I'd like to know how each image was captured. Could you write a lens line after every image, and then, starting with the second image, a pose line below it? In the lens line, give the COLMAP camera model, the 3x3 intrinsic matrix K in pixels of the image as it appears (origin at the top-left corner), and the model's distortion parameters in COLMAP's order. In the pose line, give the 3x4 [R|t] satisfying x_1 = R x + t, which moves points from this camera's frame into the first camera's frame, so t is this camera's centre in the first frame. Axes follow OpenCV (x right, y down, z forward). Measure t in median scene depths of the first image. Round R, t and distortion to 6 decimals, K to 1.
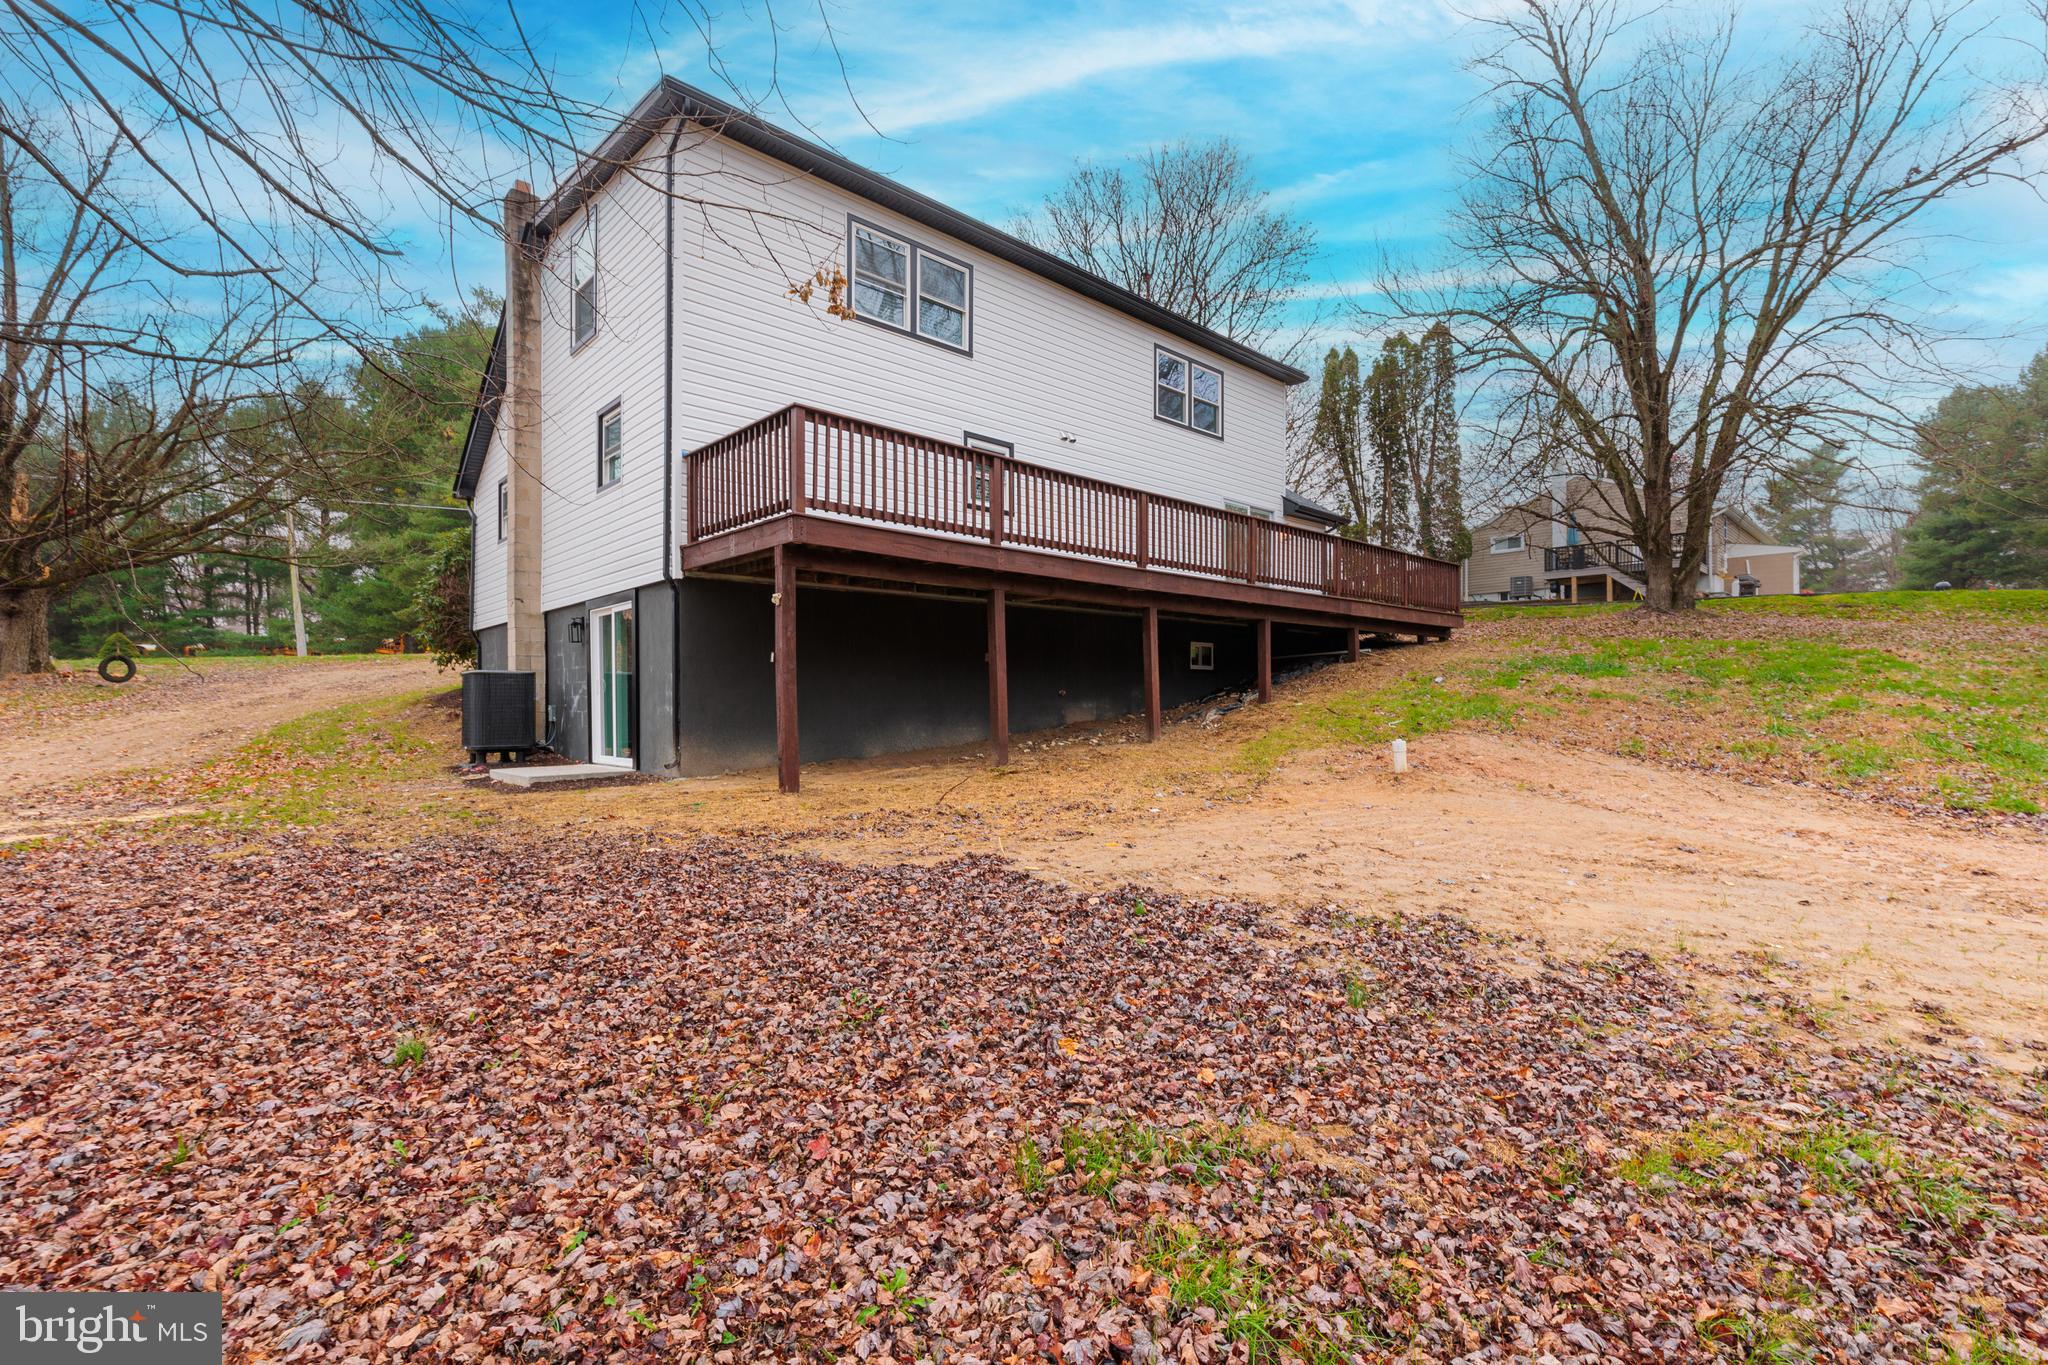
lens RADIAL K [[927.3, 0, 1029.0], [0, 927.3, 695.4], [0, 0, 1]] dist [0.004178, 0.000439]
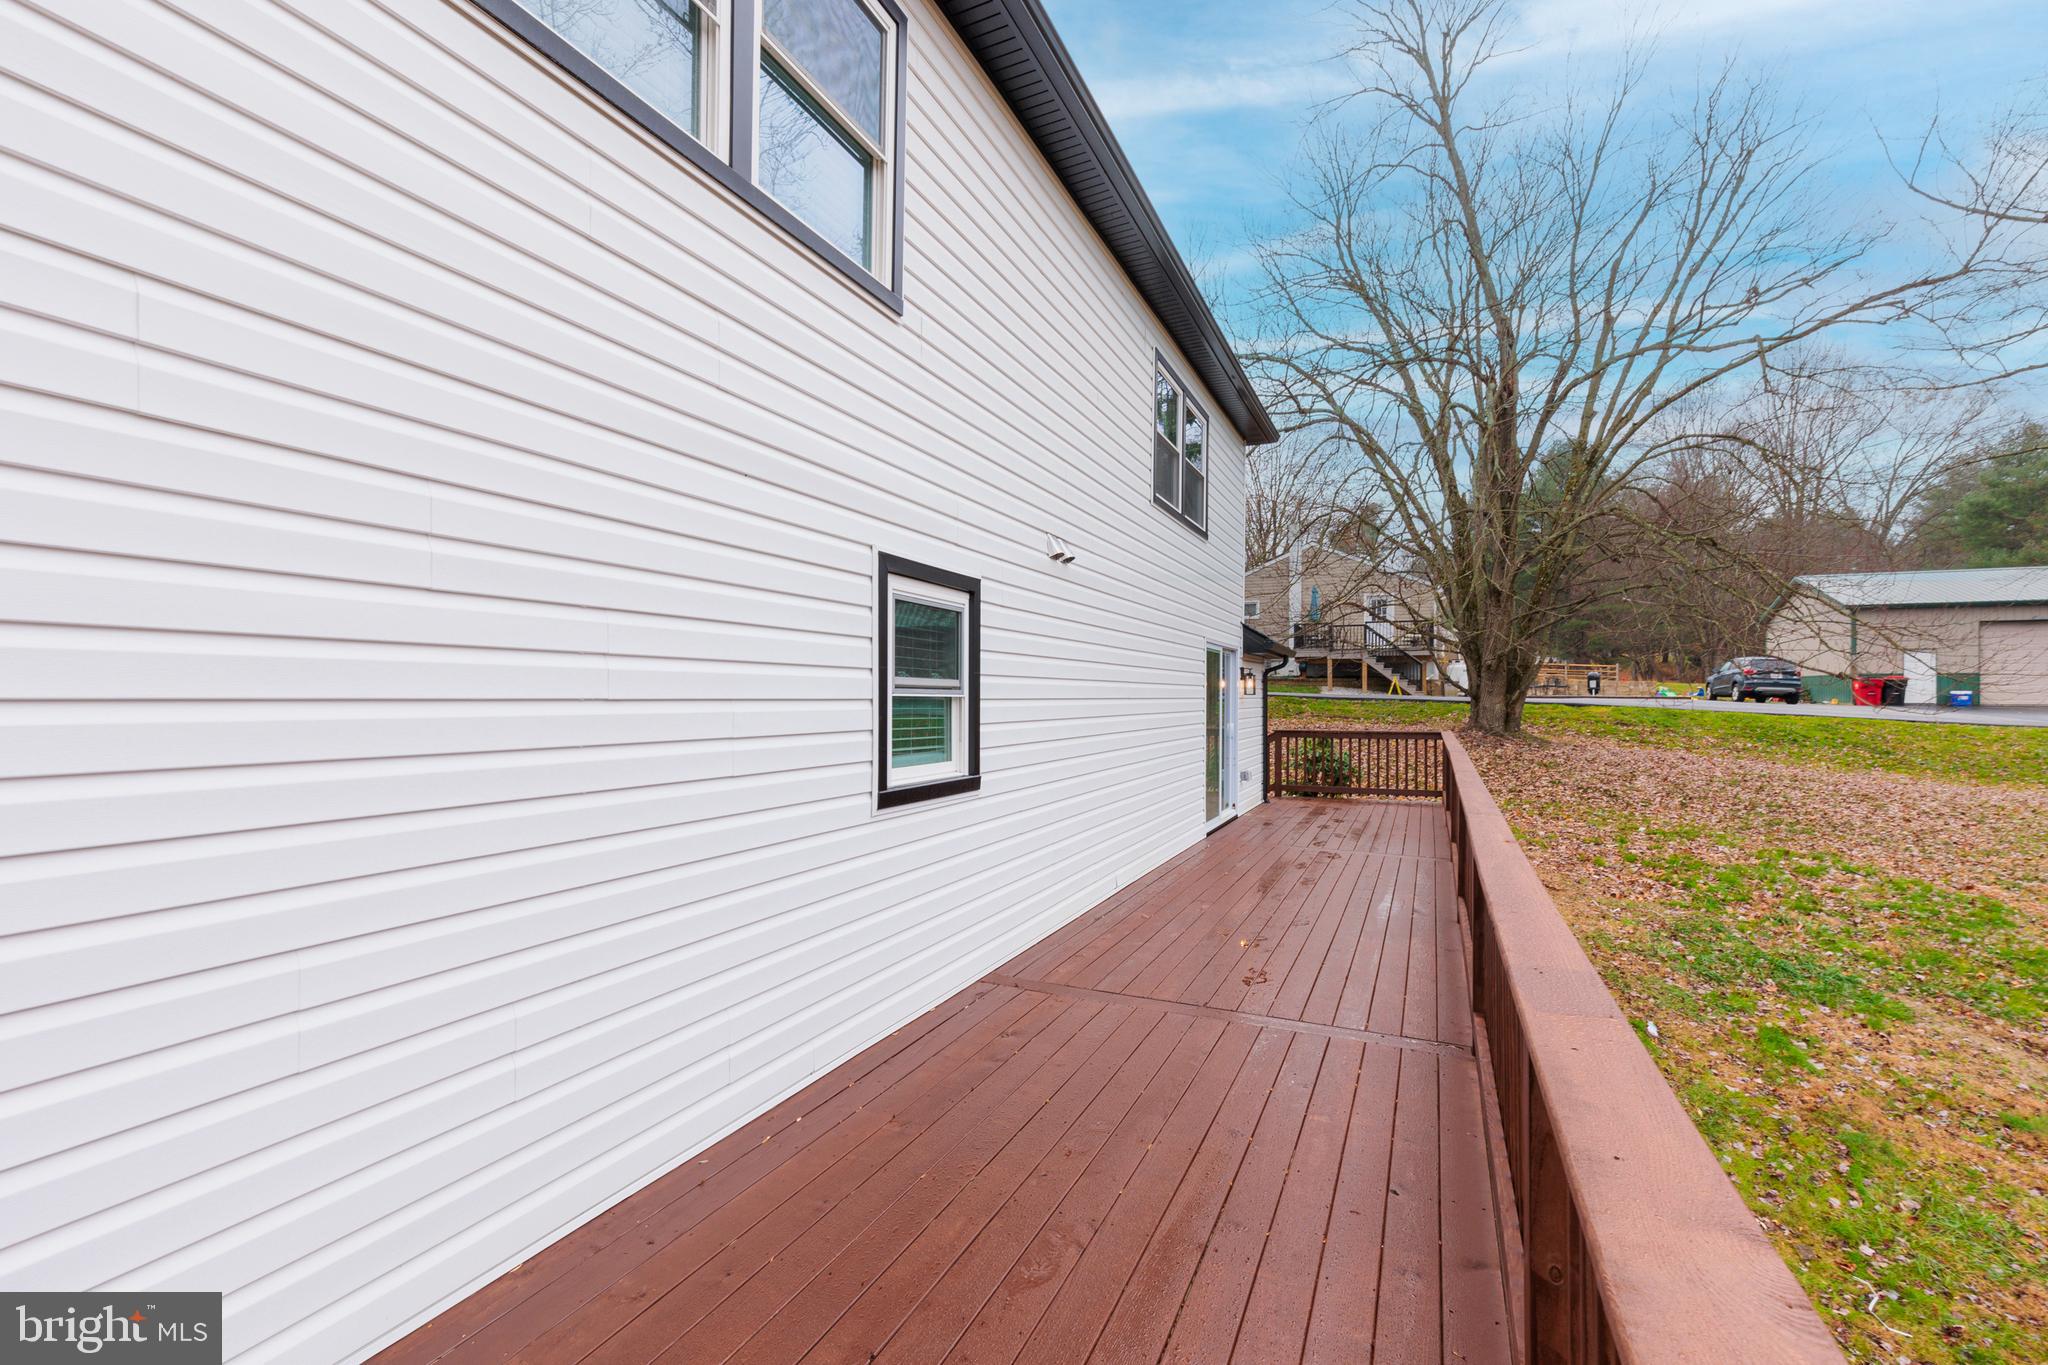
lens RADIAL K [[927.3, 0, 1025.0], [0, 927.3, 683.0], [0, 0, 1]] dist [0.004178, 0.000439]
pose [[0.922576, 0.009763, 0.385692, -0.147816], [-0.003572, 0.999853, -0.016766, -0.247075], [-0.385799, 0.014090, 0.922475, 0.732085]]
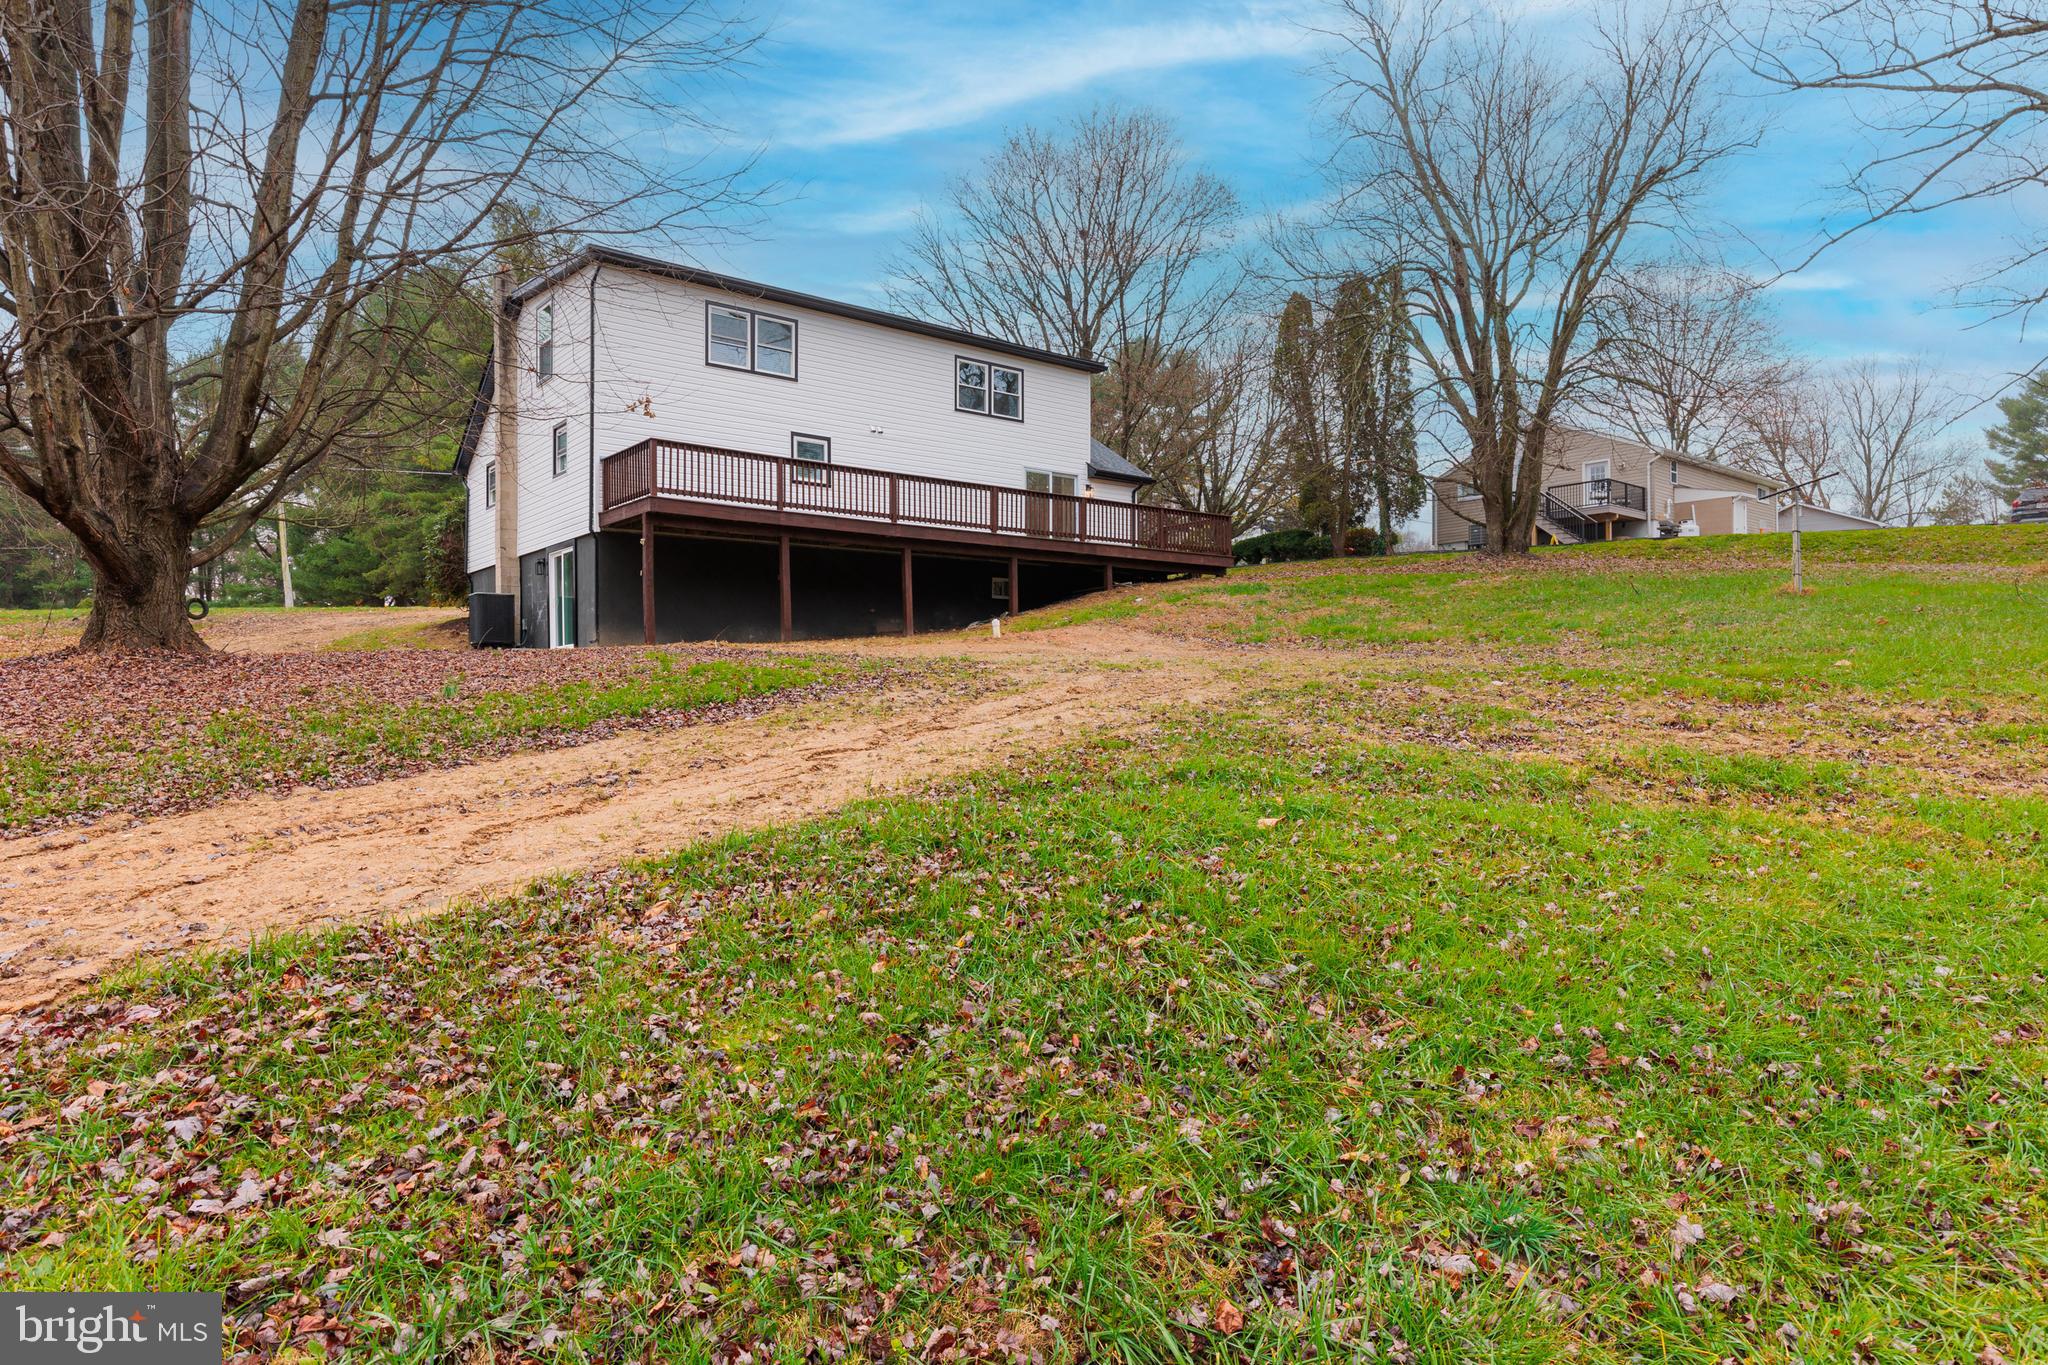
lens RADIAL K [[1223.2, 0, 1026.0], [0, 1223.2, 682.9], [0, 0, 1]] dist [-0.002772, -0.000188]
pose [[0.996913, -0.000541, -0.078508, 0.479017], [0.000268, 0.999994, -0.003494, 0.130974], [0.078510, 0.003462, 0.996907, -0.965872]]
